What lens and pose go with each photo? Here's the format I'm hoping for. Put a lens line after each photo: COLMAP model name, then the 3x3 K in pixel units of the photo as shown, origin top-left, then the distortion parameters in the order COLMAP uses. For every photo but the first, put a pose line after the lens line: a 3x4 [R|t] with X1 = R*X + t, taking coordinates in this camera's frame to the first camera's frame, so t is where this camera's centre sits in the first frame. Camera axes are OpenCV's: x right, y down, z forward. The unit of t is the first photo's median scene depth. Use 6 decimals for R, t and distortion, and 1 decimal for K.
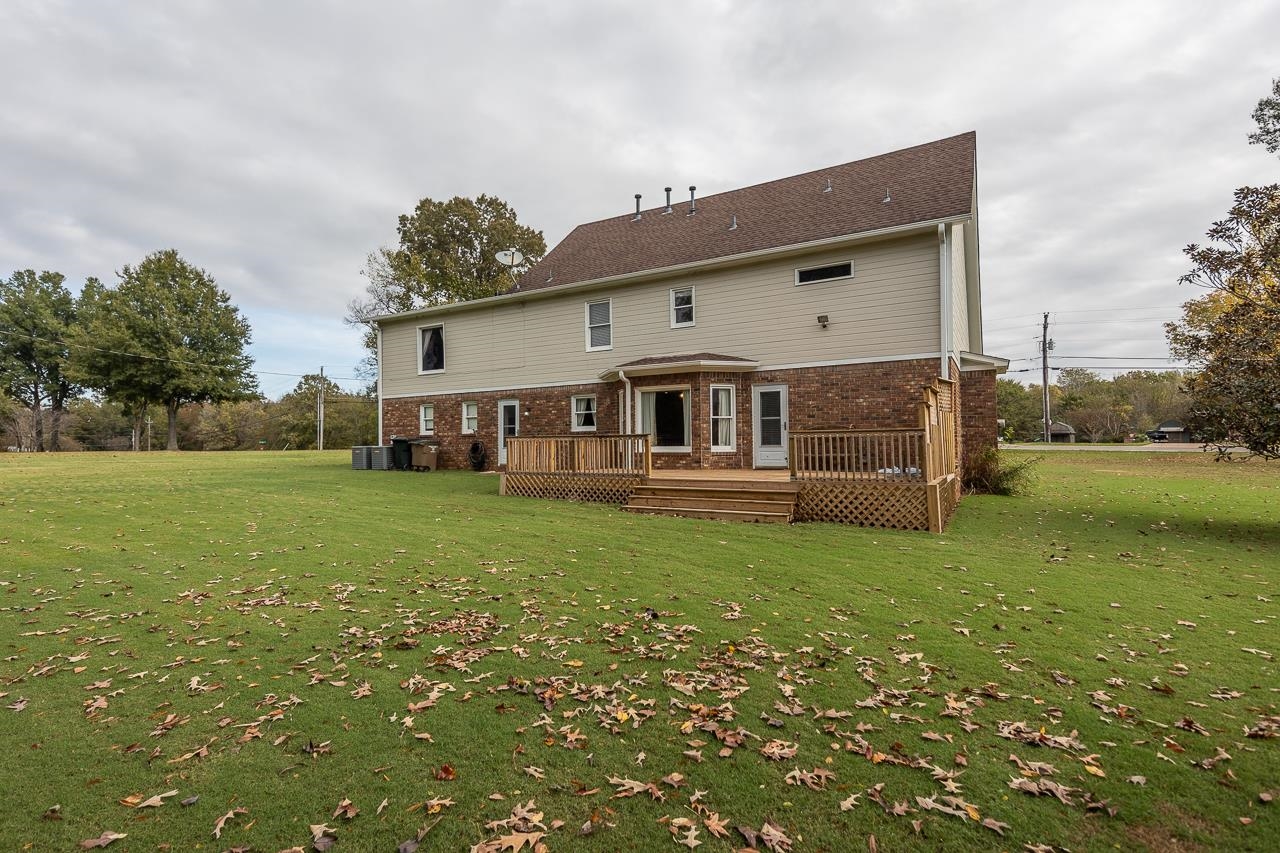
lens RADIAL K [[612.8, 0, 640.0], [0, 612.8, 426.5], [0, 0, 1]] dist [0.046974, 0.000006]
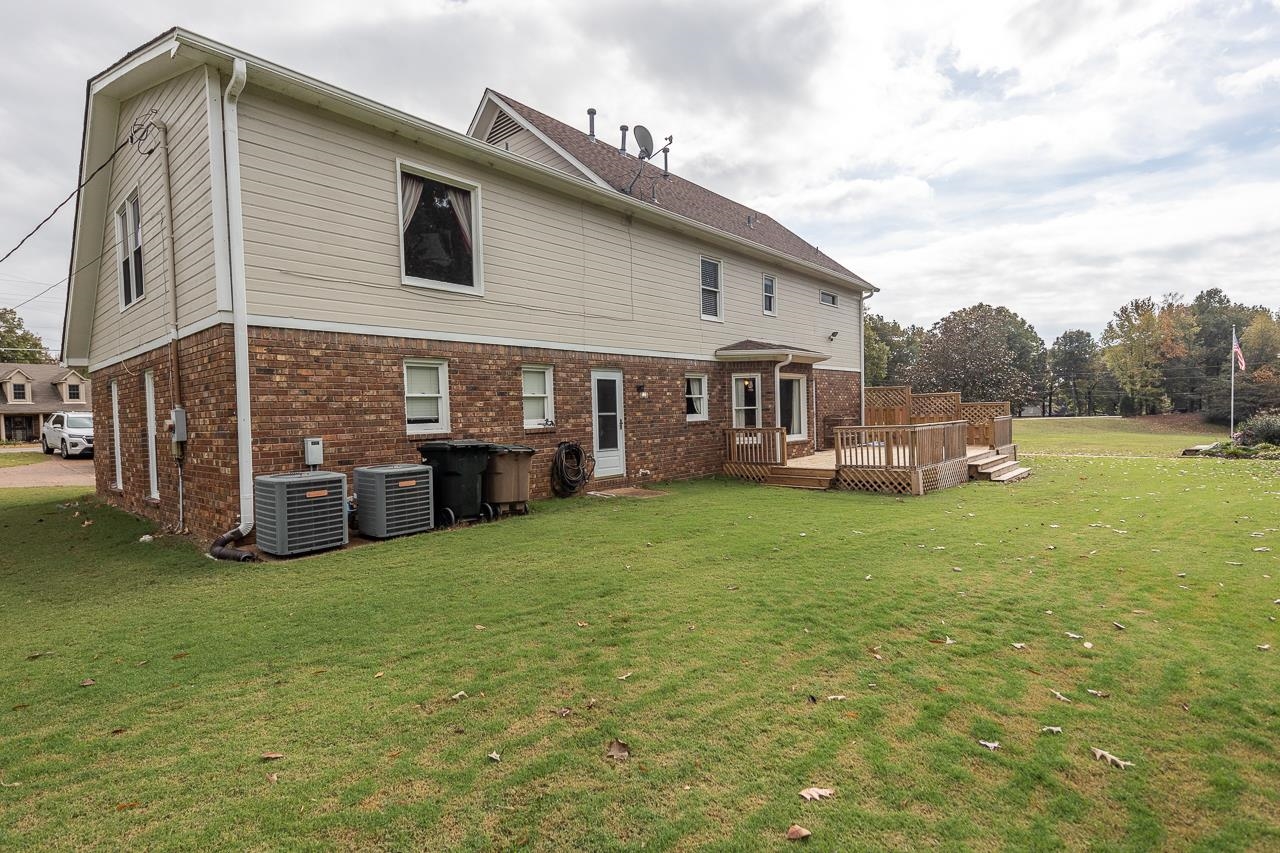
lens RADIAL K [[612.8, 0, 640.0], [0, 612.8, 426.5], [0, 0, 1]] dist [0.046974, 0.000006]
pose [[0.188480, -0.011552, 0.982009, -0.804593], [0.005094, 0.999929, 0.010785, 0.005583], [-0.982064, 0.002969, 0.188525, 0.862071]]
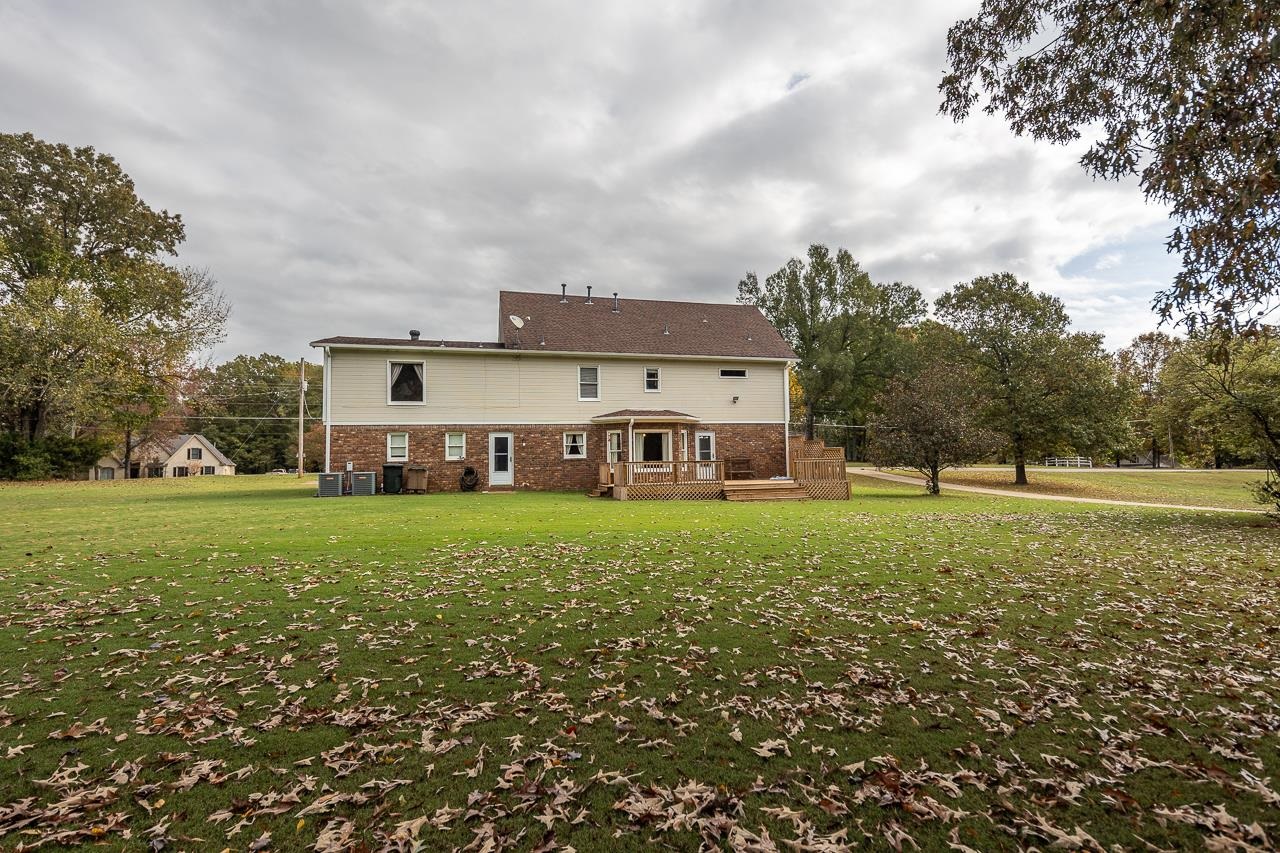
lens RADIAL K [[612.8, 0, 640.0], [0, 612.8, 426.5], [0, 0, 1]] dist [0.046974, 0.000006]
pose [[0.696920, 0.041377, 0.715954, -0.909534], [-0.007878, 0.998716, -0.050050, 0.003902], [-0.717106, 0.029241, 0.696351, -0.058157]]
